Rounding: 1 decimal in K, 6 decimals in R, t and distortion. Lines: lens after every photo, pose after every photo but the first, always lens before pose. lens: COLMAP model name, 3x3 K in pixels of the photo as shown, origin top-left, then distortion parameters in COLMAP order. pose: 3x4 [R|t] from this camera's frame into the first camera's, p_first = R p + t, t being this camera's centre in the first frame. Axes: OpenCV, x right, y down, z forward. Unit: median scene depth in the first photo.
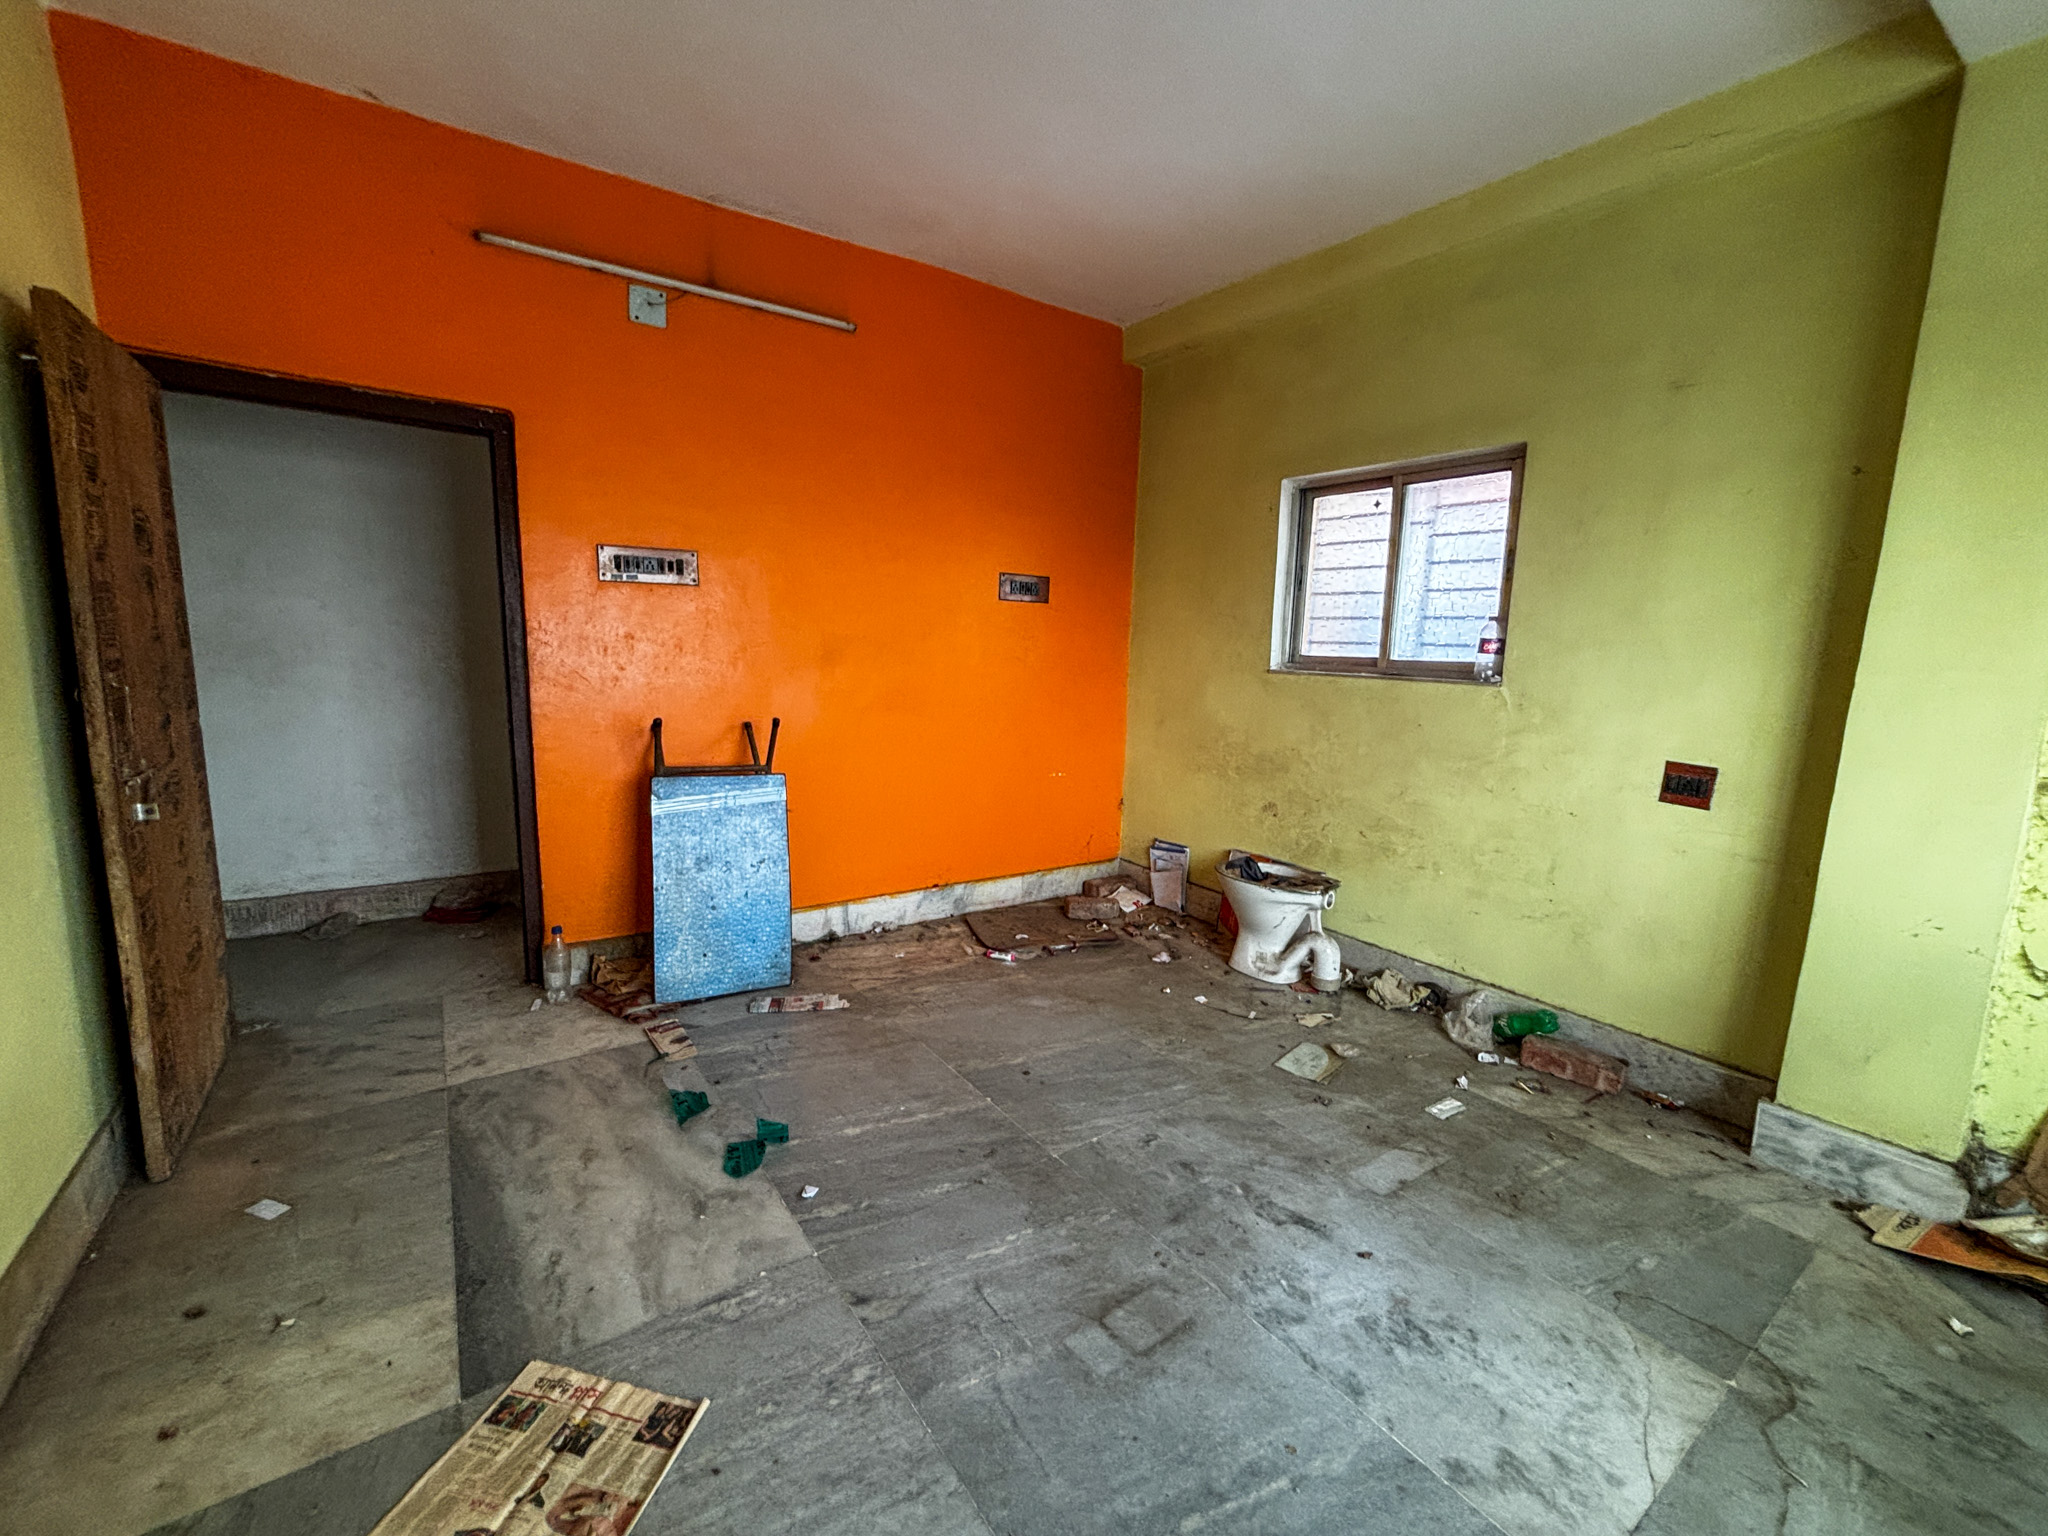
lens RADIAL K [[827.5, 0, 1016.3], [0, 827.5, 757.6], [0, 0, 1]] dist [0.001765, -0.001151]
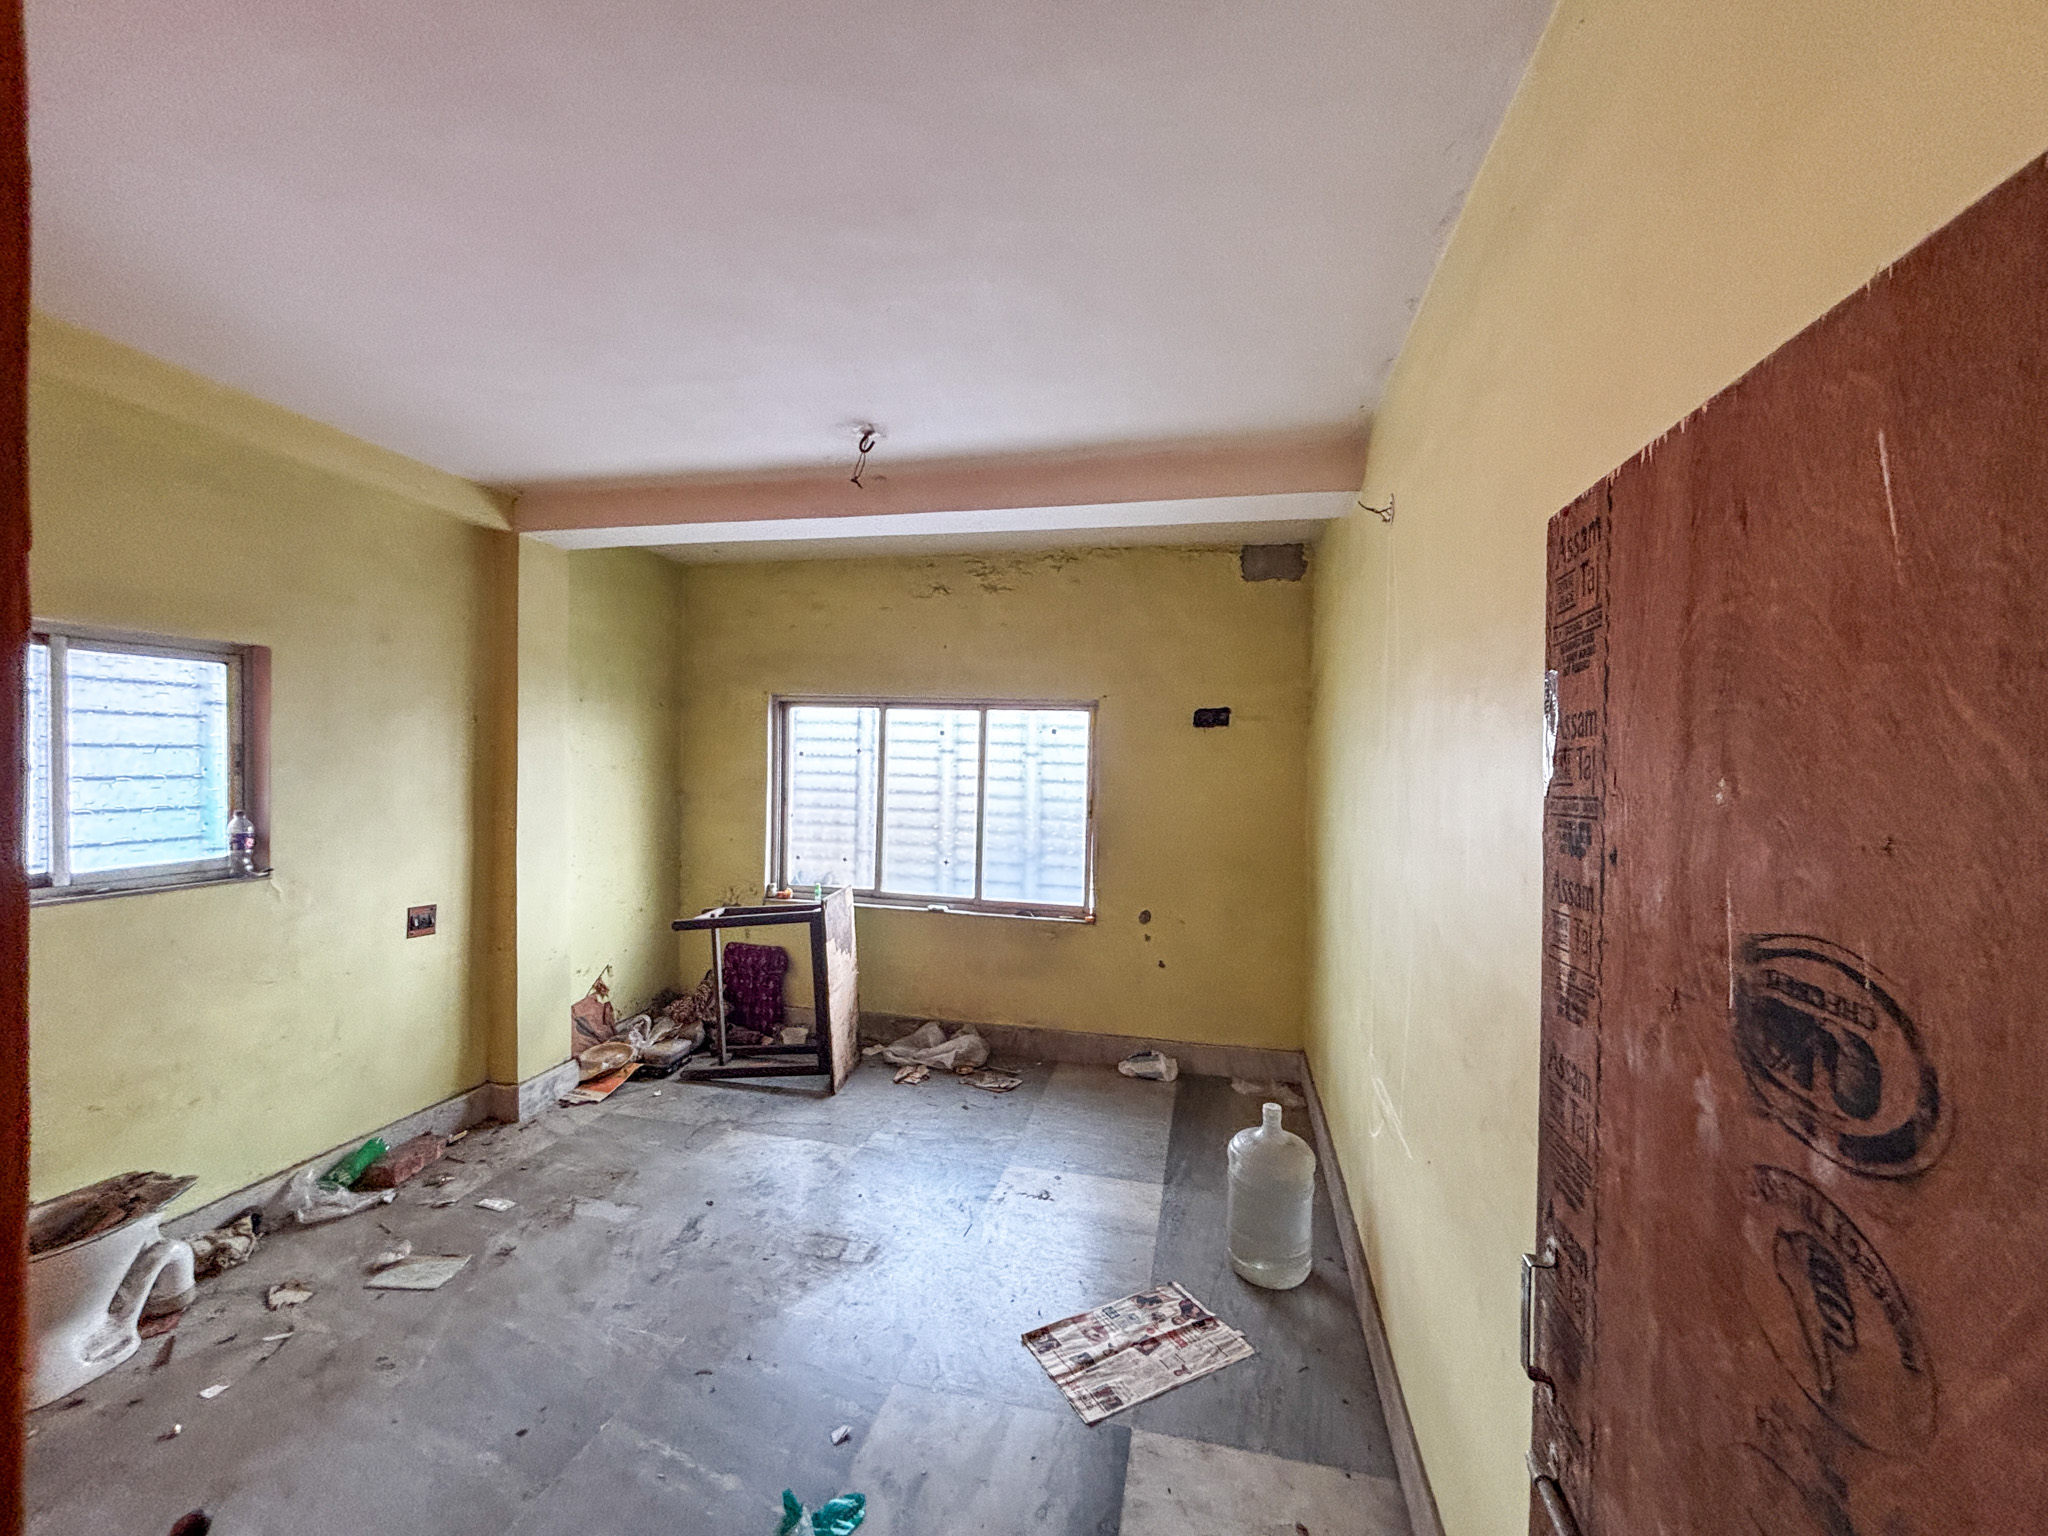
lens RADIAL K [[827.5, 0, 1021.8], [0, 827.5, 764.9], [0, 0, 1]] dist [0.001765, -0.001151]
pose [[-0.657190, -0.049278, 0.752112, -1.028192], [0.069895, 0.989576, 0.125911, -0.380677], [-0.750477, 0.135317, -0.646895, 1.254032]]
